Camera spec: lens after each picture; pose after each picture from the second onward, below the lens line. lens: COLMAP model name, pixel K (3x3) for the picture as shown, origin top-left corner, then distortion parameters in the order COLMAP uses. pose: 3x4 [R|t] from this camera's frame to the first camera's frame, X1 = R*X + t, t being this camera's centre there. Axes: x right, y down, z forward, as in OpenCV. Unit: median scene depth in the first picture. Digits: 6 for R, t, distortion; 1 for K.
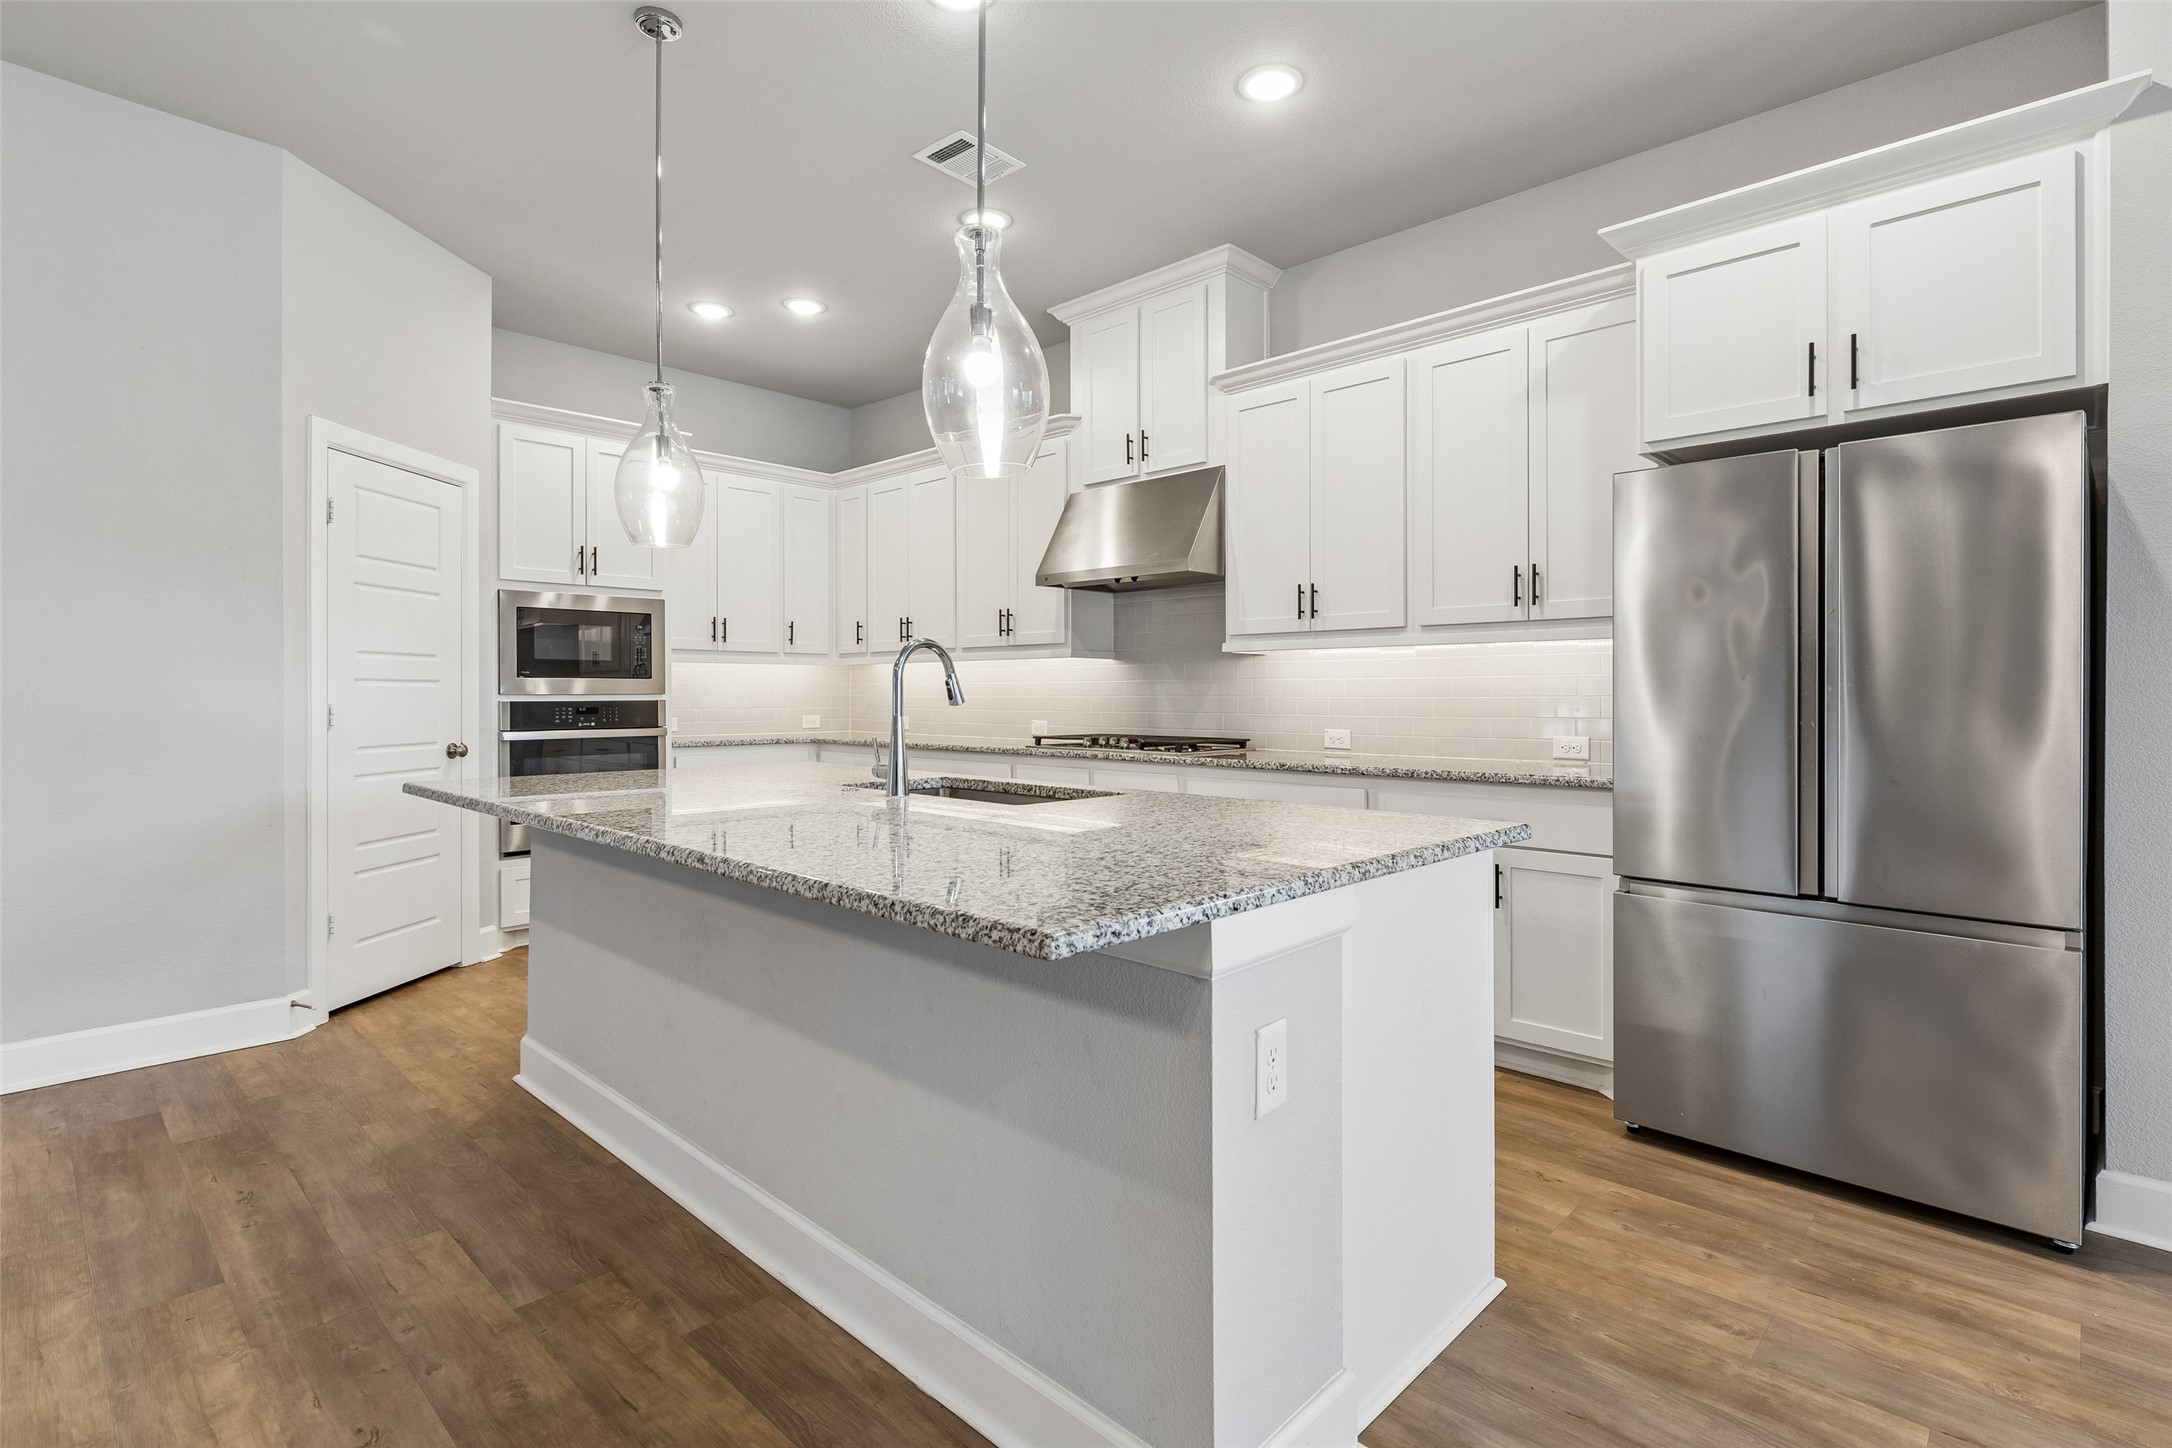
lens RADIAL K [[1035.3, 0, 1090.5], [0, 1035.3, 696.0], [0, 0, 1]] dist [0.000284, -0.000068]
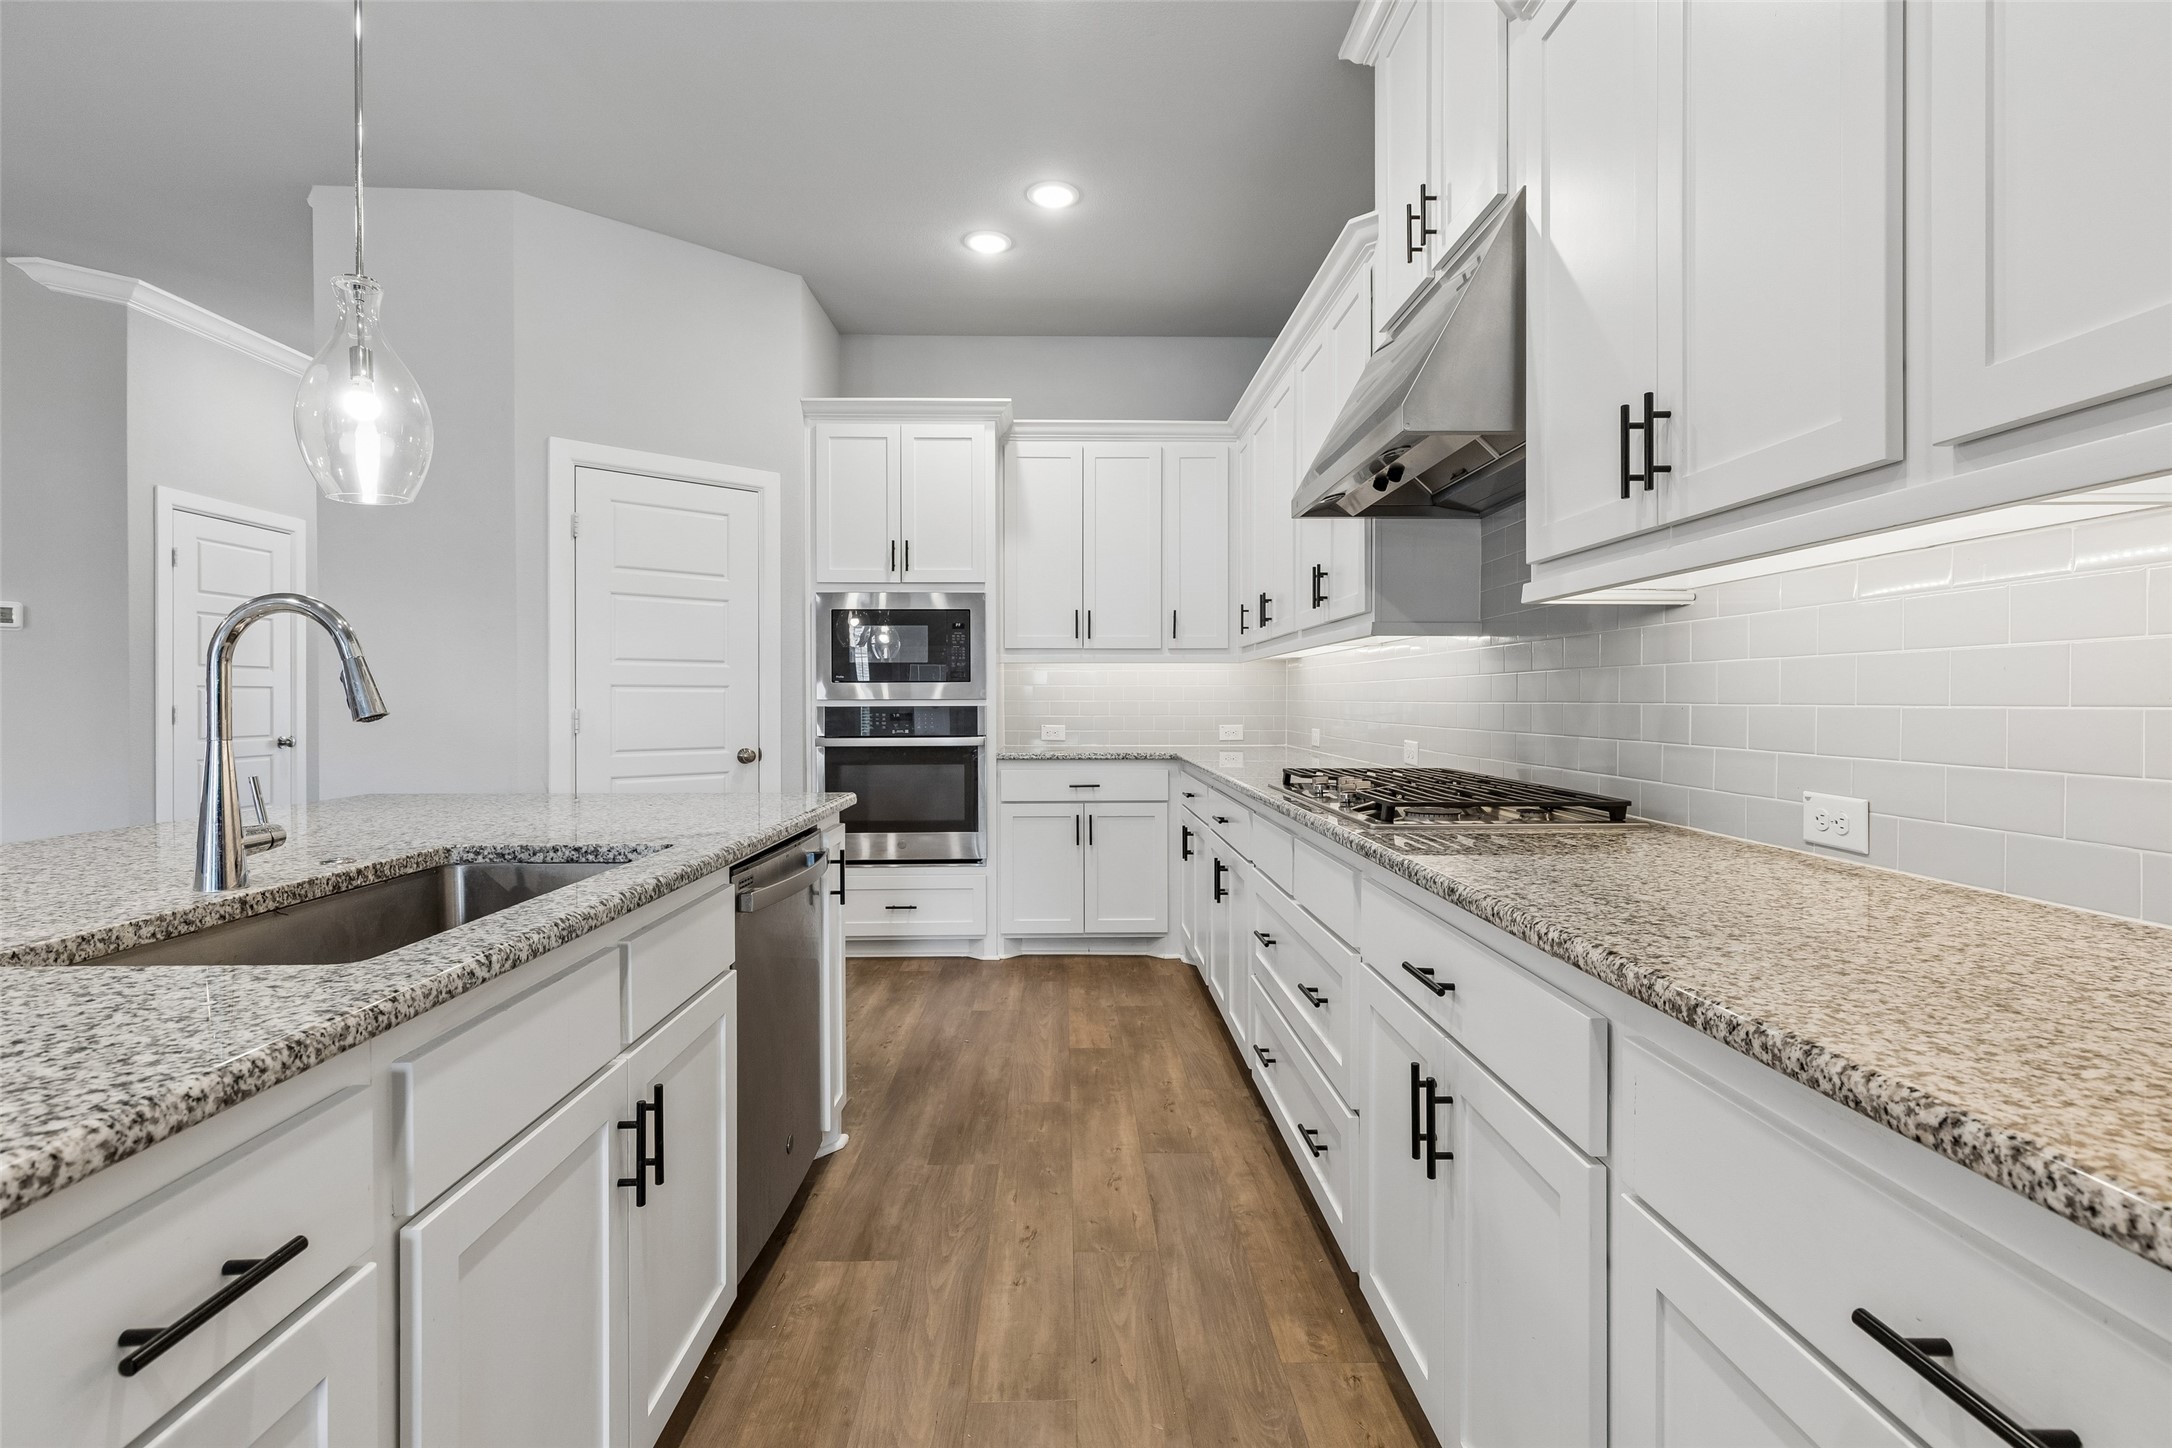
lens RADIAL K [[978.8, 0, 1083.6], [0, 978.8, 705.8], [0, 0, 1]] dist [0.002287, -0.000088]
pose [[0.705787, 0.003842, -0.708413, 0.256886], [-0.000018, 0.999985, 0.005405, -0.000583], [0.708424, -0.003802, 0.705777, 0.499231]]
